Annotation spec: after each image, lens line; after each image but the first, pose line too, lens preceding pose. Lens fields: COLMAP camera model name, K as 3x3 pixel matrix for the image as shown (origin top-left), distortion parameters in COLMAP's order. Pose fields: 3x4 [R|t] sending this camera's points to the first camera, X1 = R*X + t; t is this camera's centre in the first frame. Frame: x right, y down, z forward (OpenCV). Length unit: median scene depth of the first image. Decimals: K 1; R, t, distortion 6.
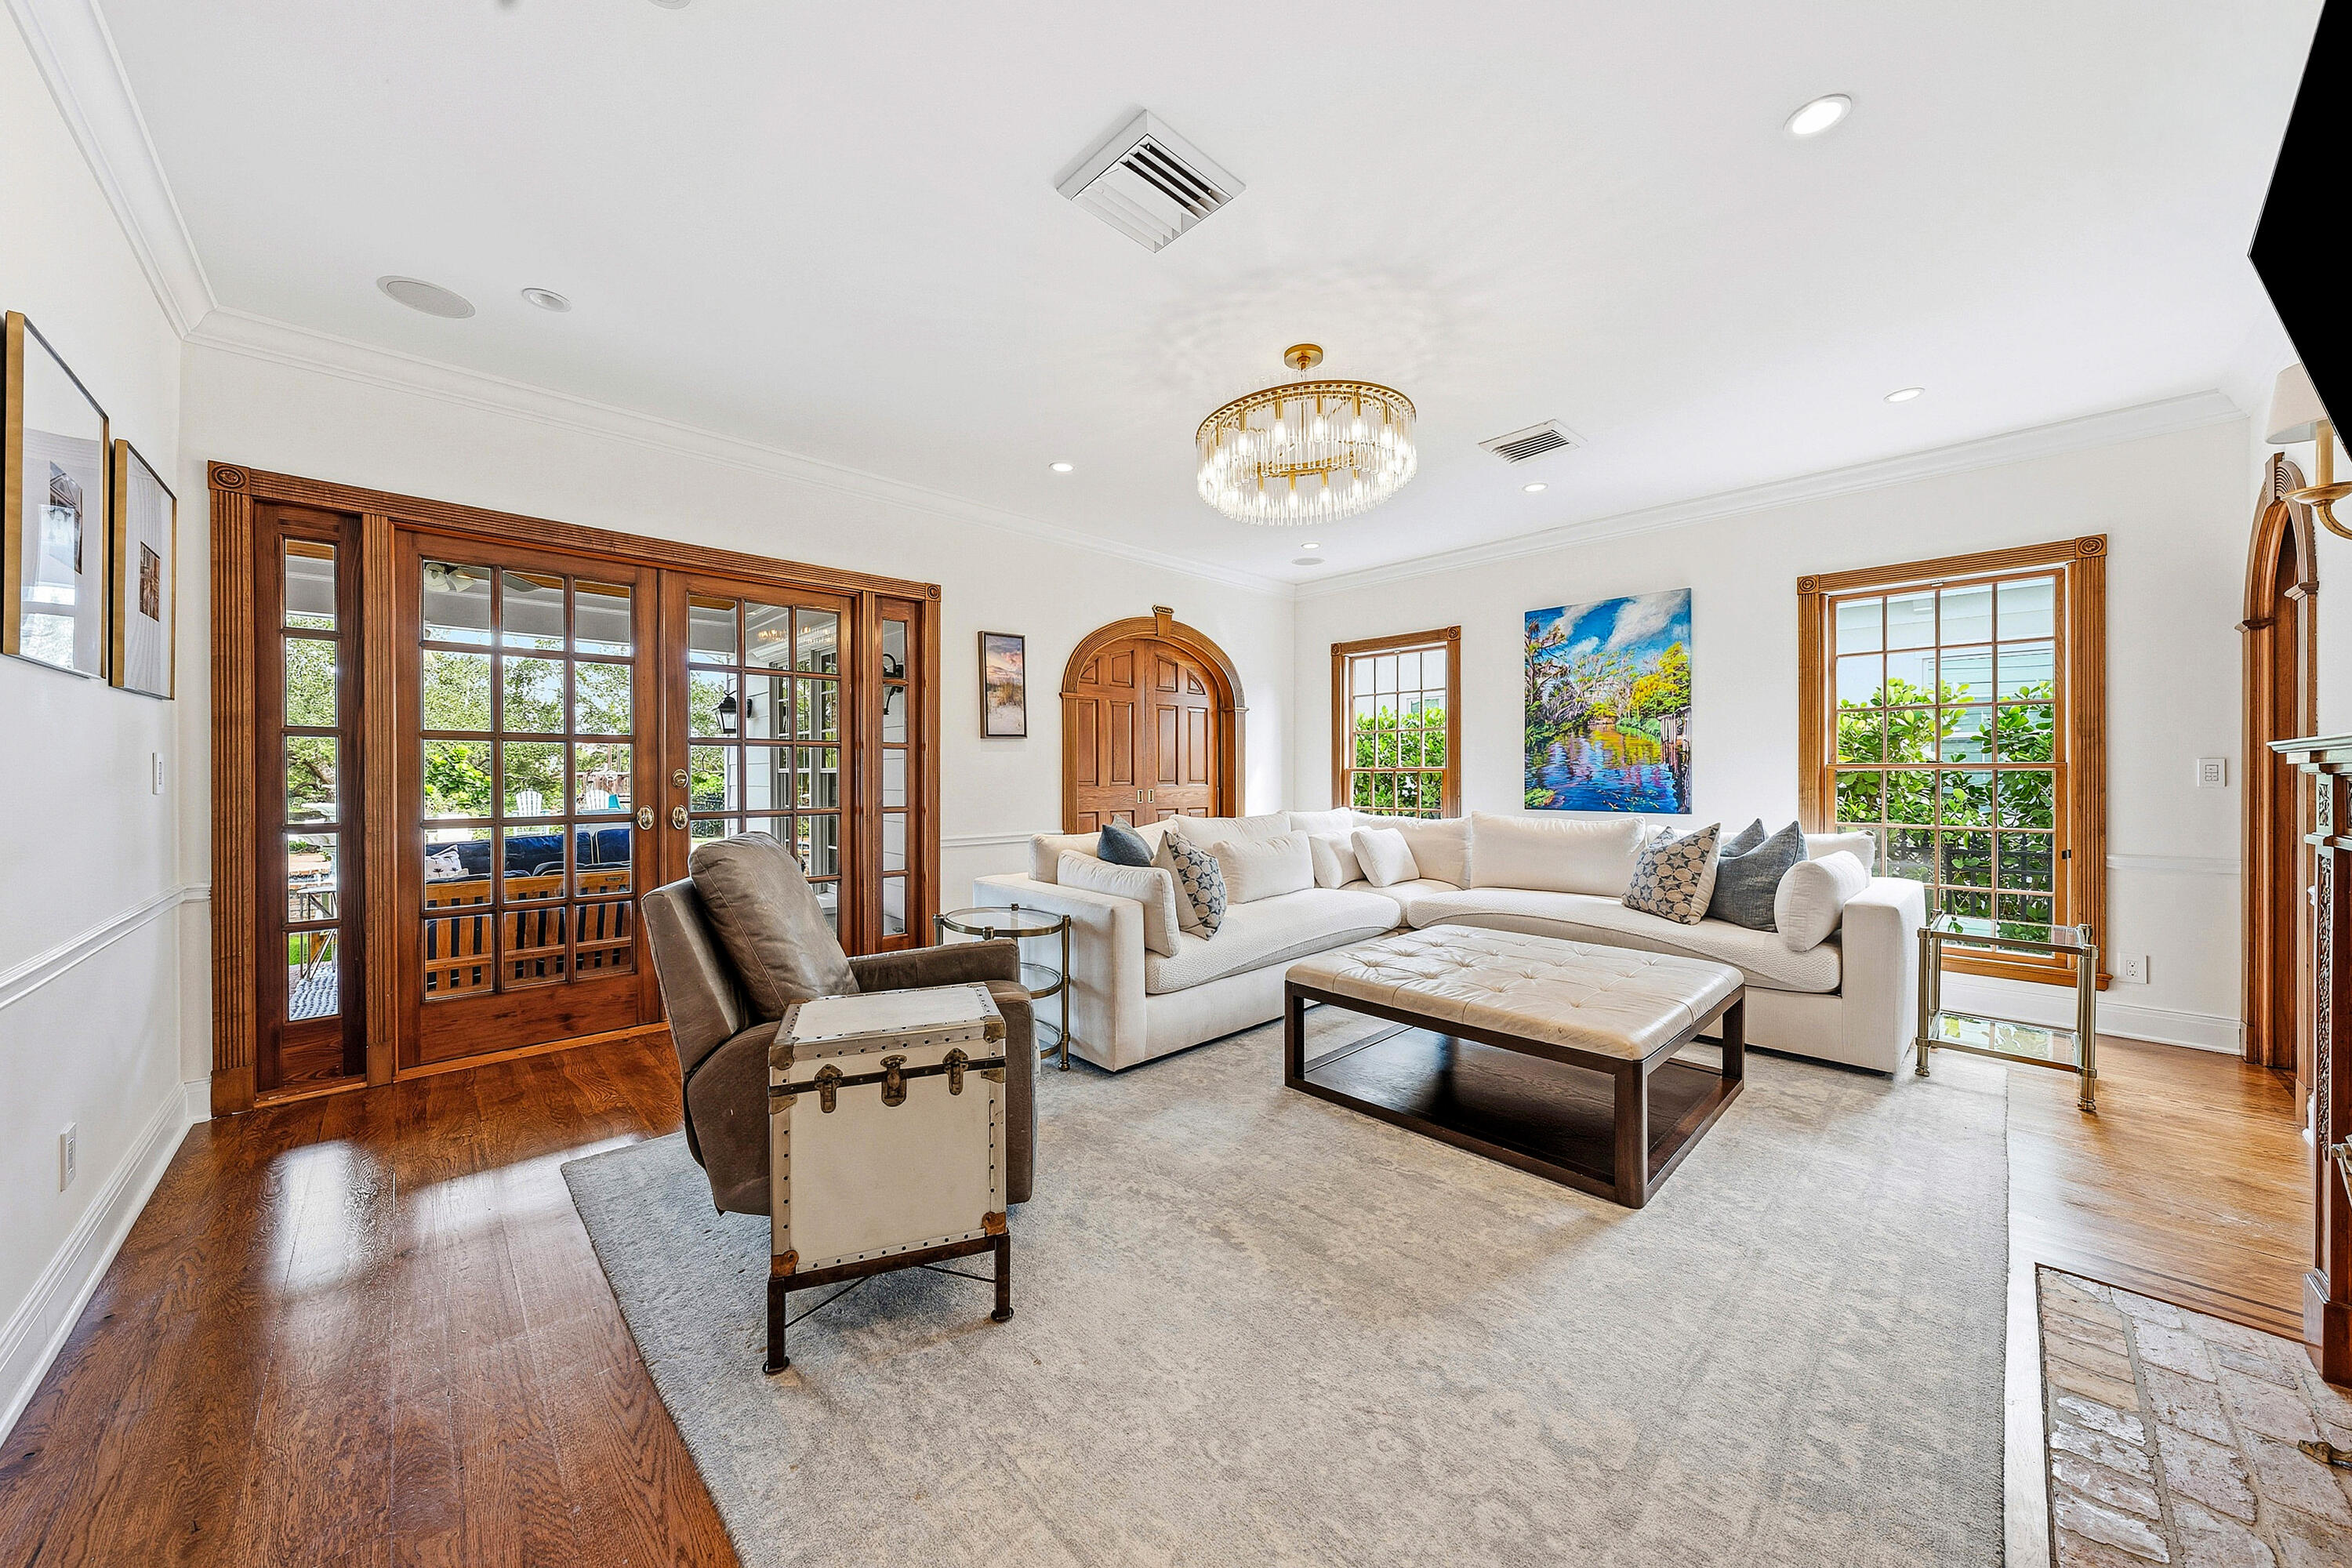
lens RADIAL K [[815.6, 0, 1204.6], [0, 815.6, 769.0], [0, 0, 1]] dist [0.001275, 0.000016]
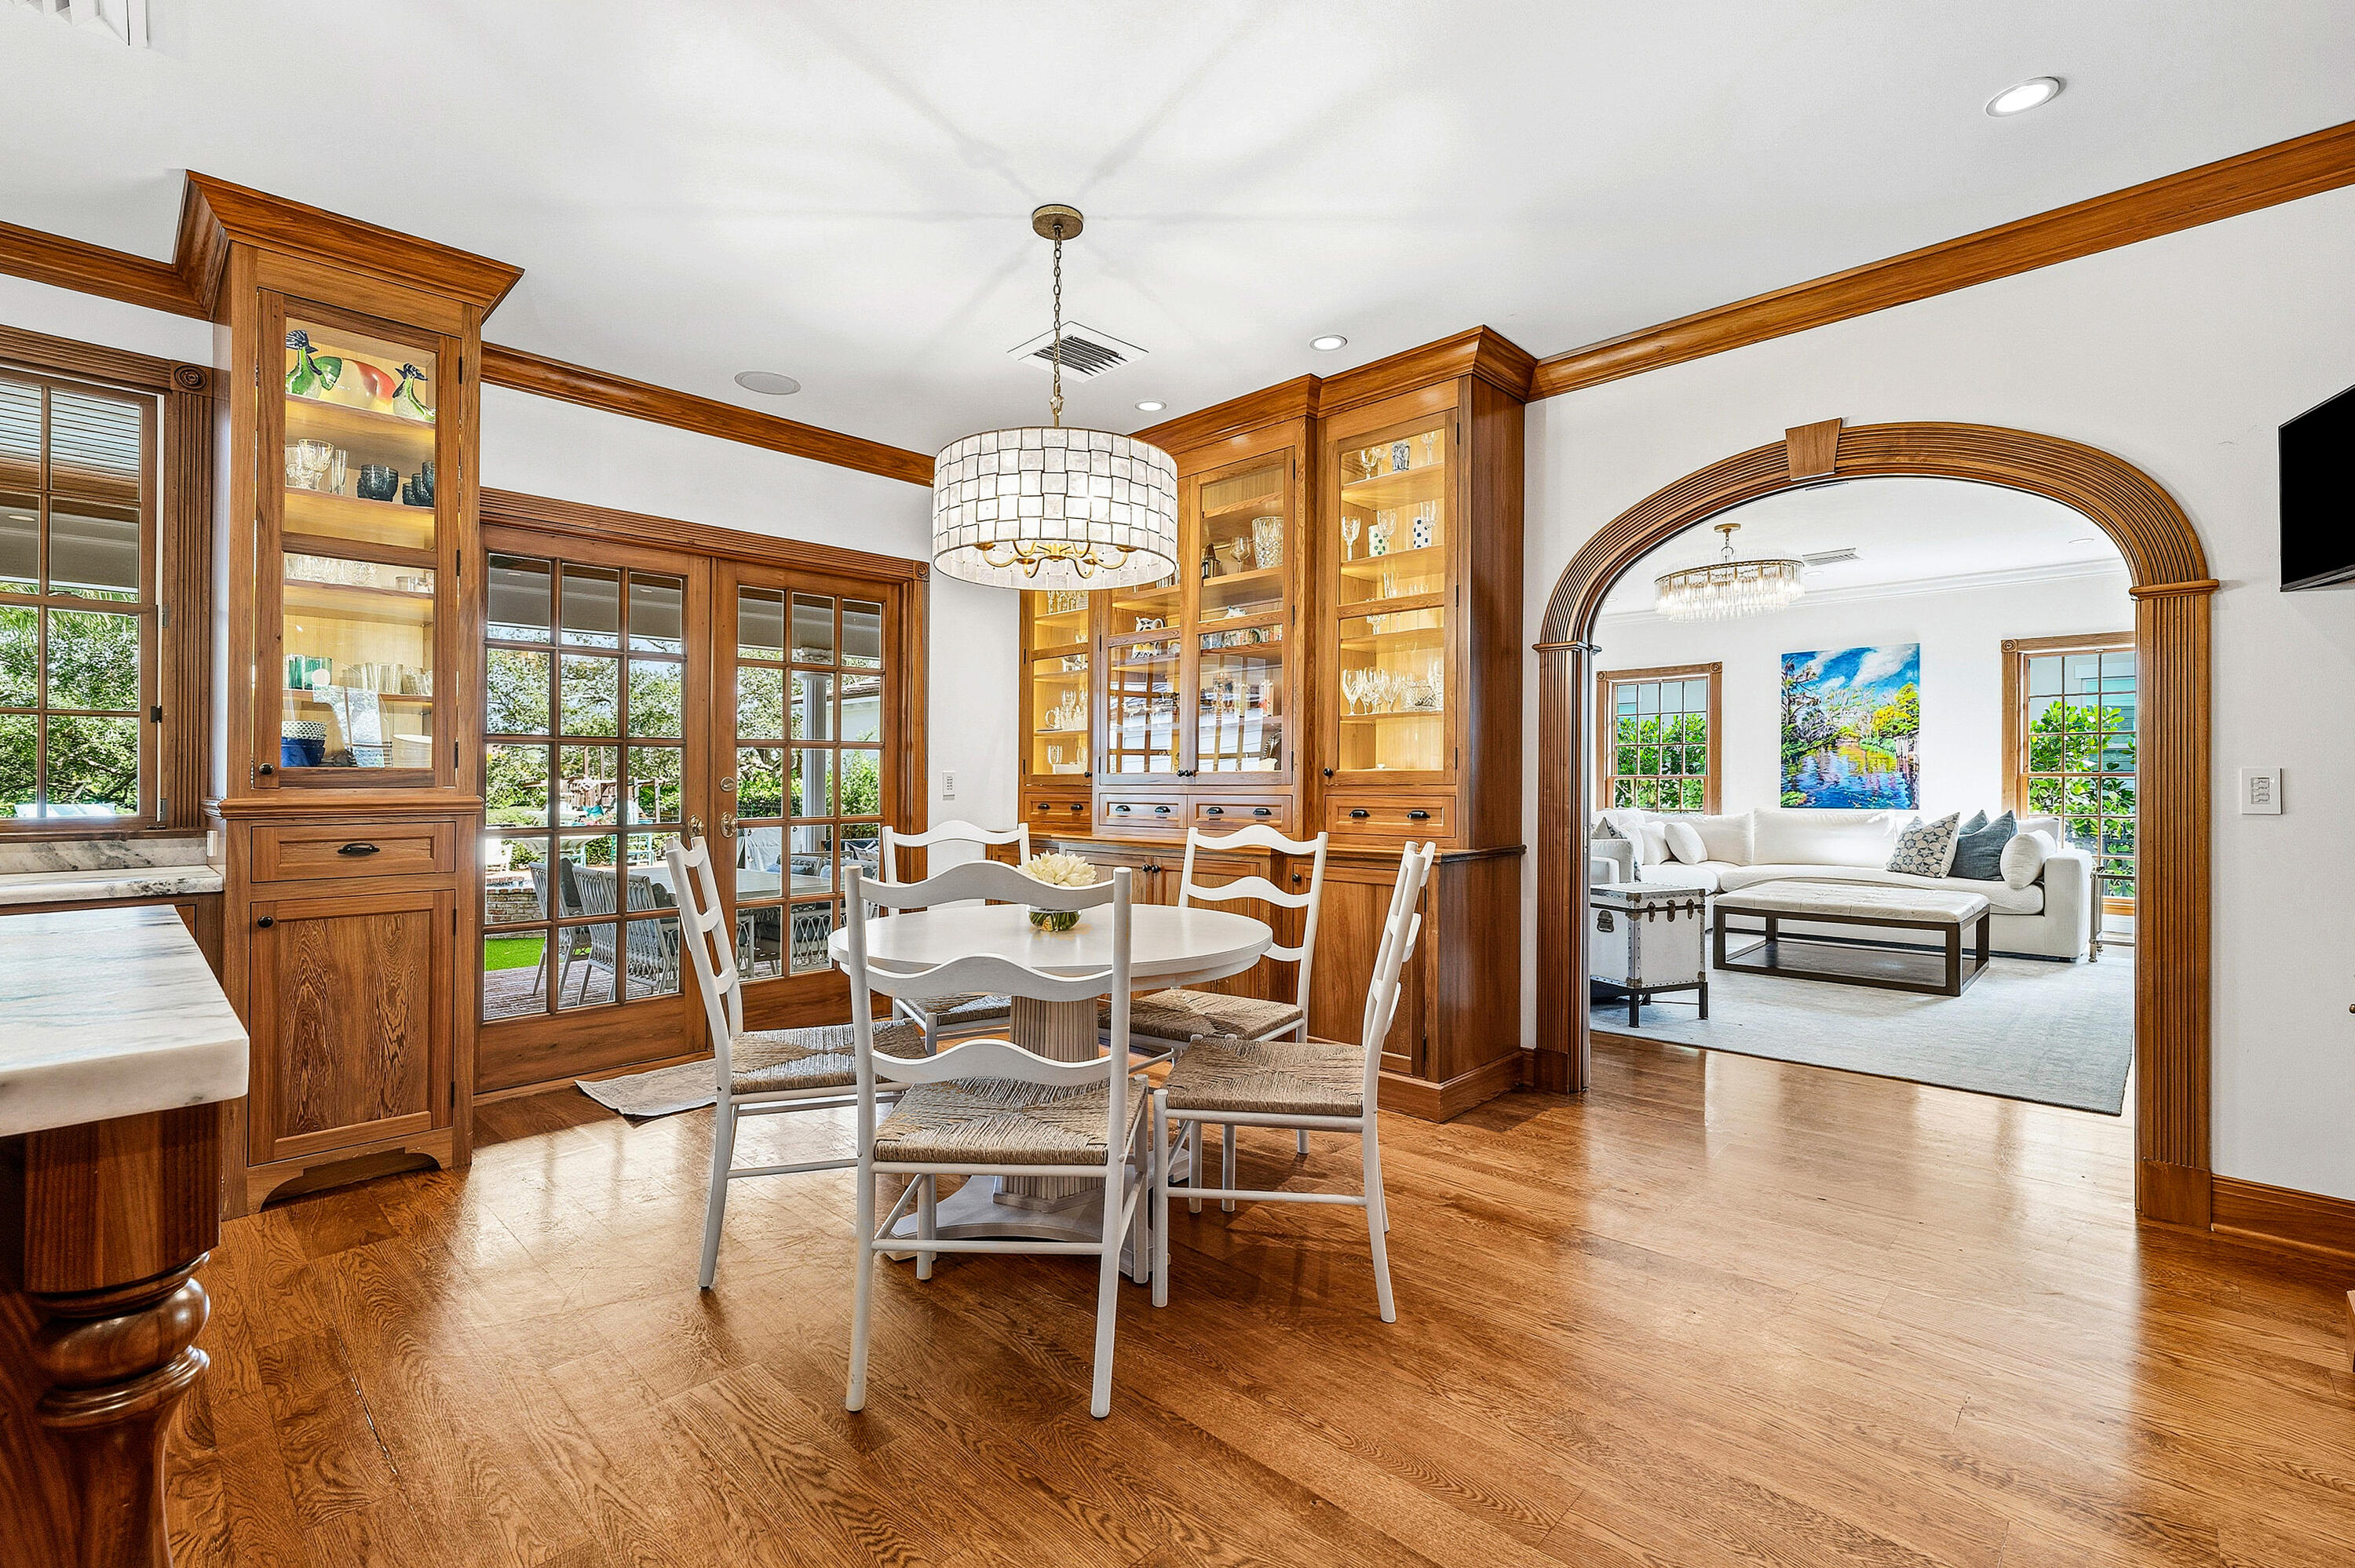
lens RADIAL K [[1040.8, 0, 1177.5], [0, 1040.8, 784.0], [0, 0, 1]] dist [-0.004287, -0.000191]
pose [[0.999820, -0.000344, 0.018949, -0.655116], [0.000213, 0.999976, 0.006885, 0.000383], [-0.018951, -0.006880, 0.999797, -0.686808]]
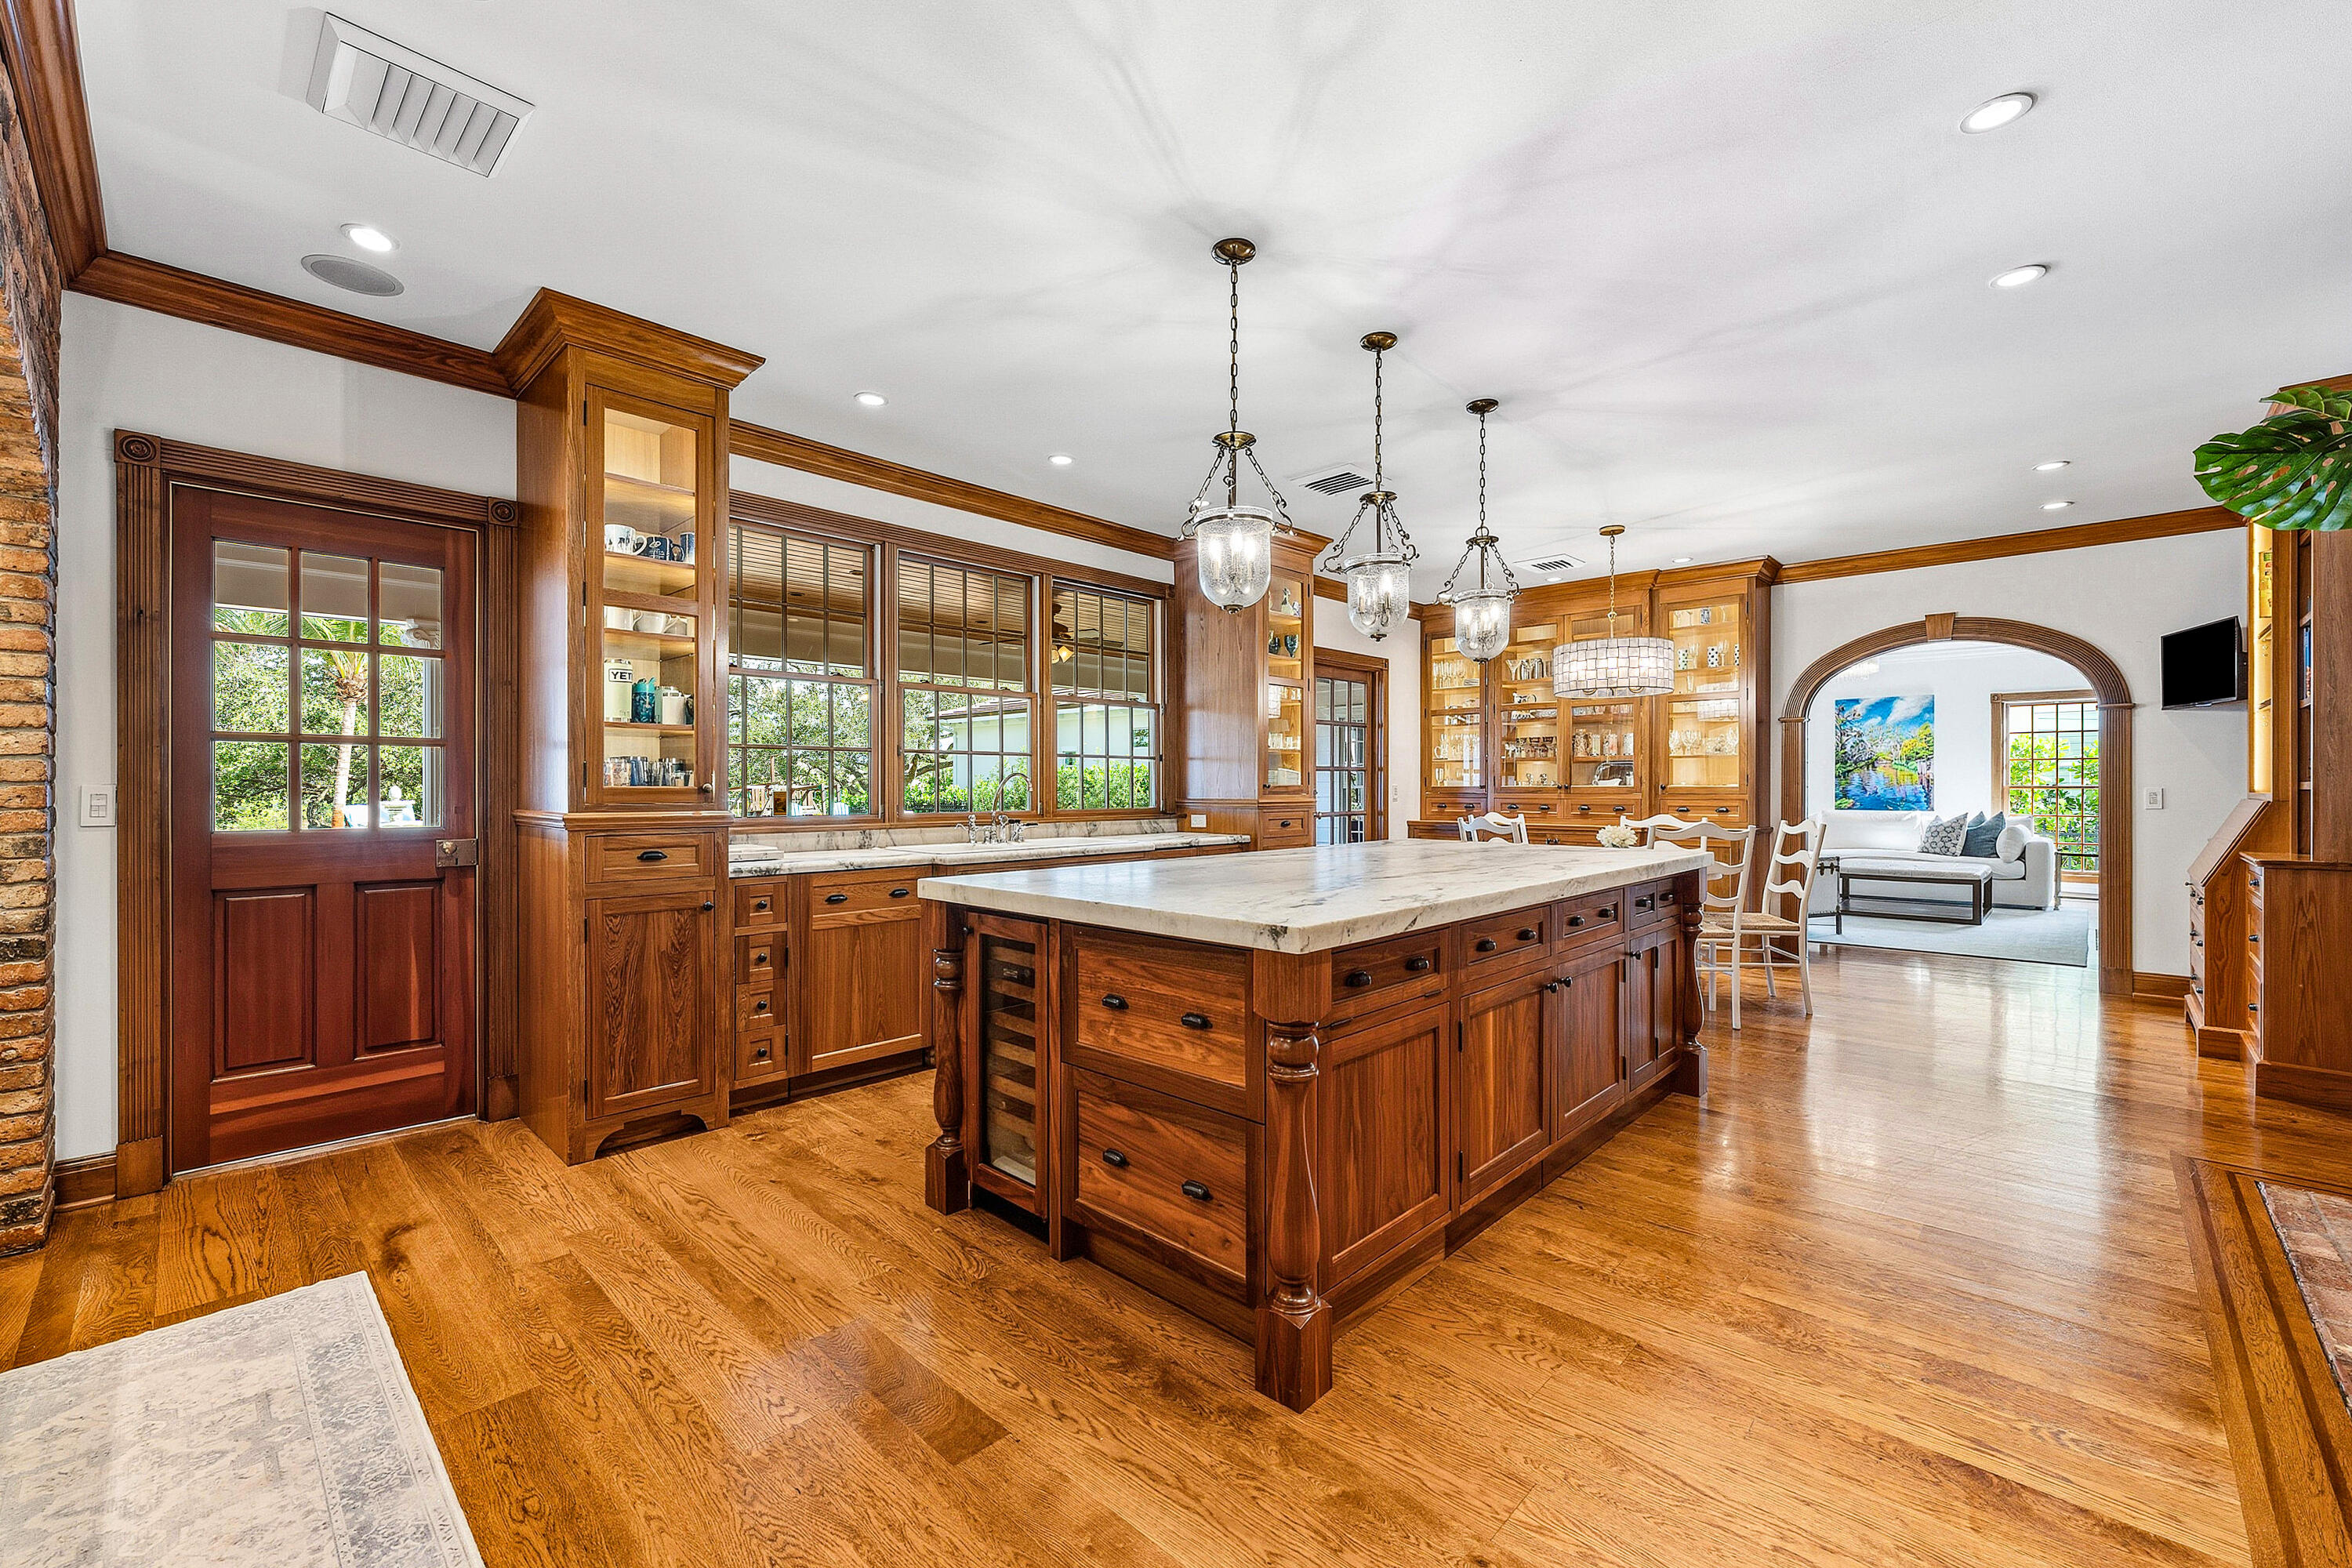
lens RADIAL K [[967.5, 0, 1247.9], [0, 967.5, 781.6], [0, 0, 1]] dist [-0.000024, 0.000108]
pose [[0.997934, 0.001609, 0.064220, -1.156437], [-0.001377, 0.999992, -0.003662, -0.003882], [-0.064225, 0.003566, 0.997929, -1.166298]]
